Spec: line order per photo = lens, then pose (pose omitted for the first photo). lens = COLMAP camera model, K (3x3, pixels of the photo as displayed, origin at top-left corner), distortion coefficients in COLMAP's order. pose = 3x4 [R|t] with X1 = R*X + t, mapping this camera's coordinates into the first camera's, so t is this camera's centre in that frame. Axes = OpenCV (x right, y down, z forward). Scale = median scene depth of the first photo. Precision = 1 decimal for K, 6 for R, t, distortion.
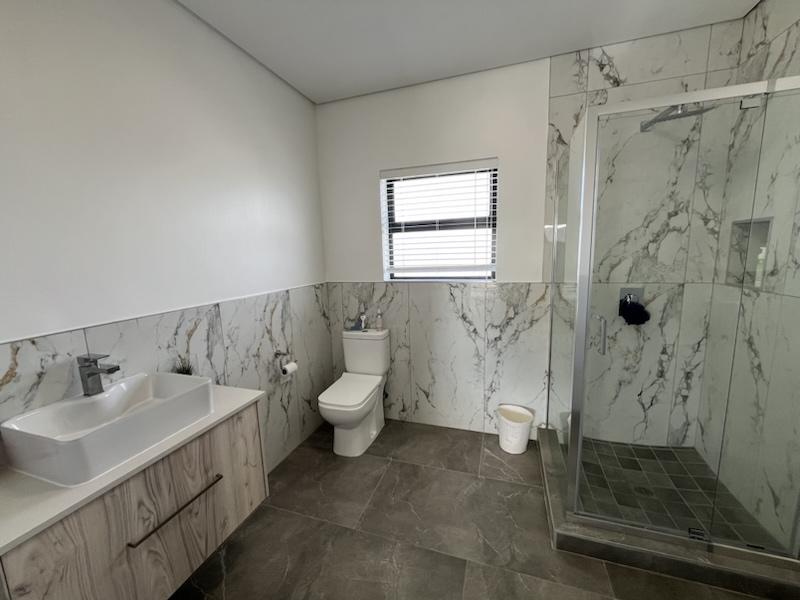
lens RADIAL K [[321.8, 0, 398.4], [0, 321.8, 302.2], [0, 0, 1]] dist [-0.001430, -0.000297]
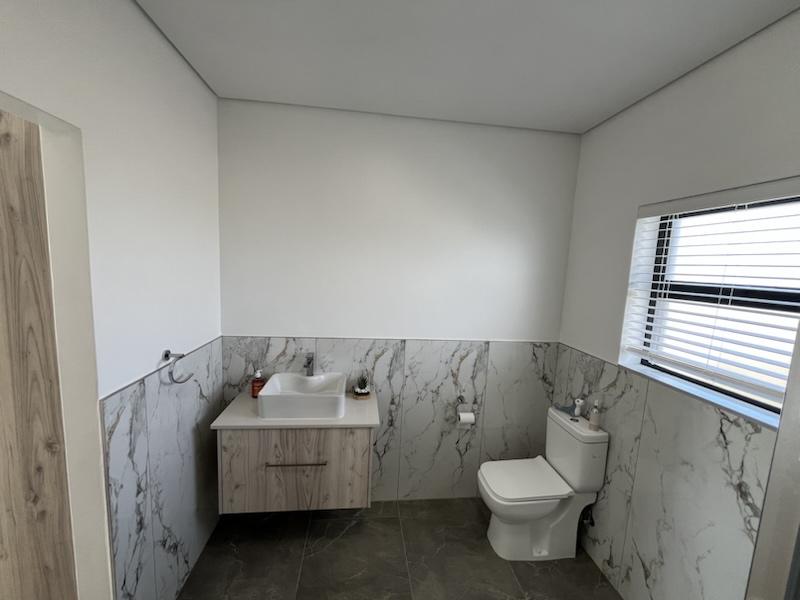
lens RADIAL K [[321.8, 0, 398.4], [0, 321.8, 302.2], [0, 0, 1]] dist [-0.001430, -0.000297]
pose [[0.424301, 0.158165, -0.891601, 0.477569], [-0.200868, 0.976537, 0.077641, -0.211560], [0.882961, 0.146151, 0.446116, 0.362171]]
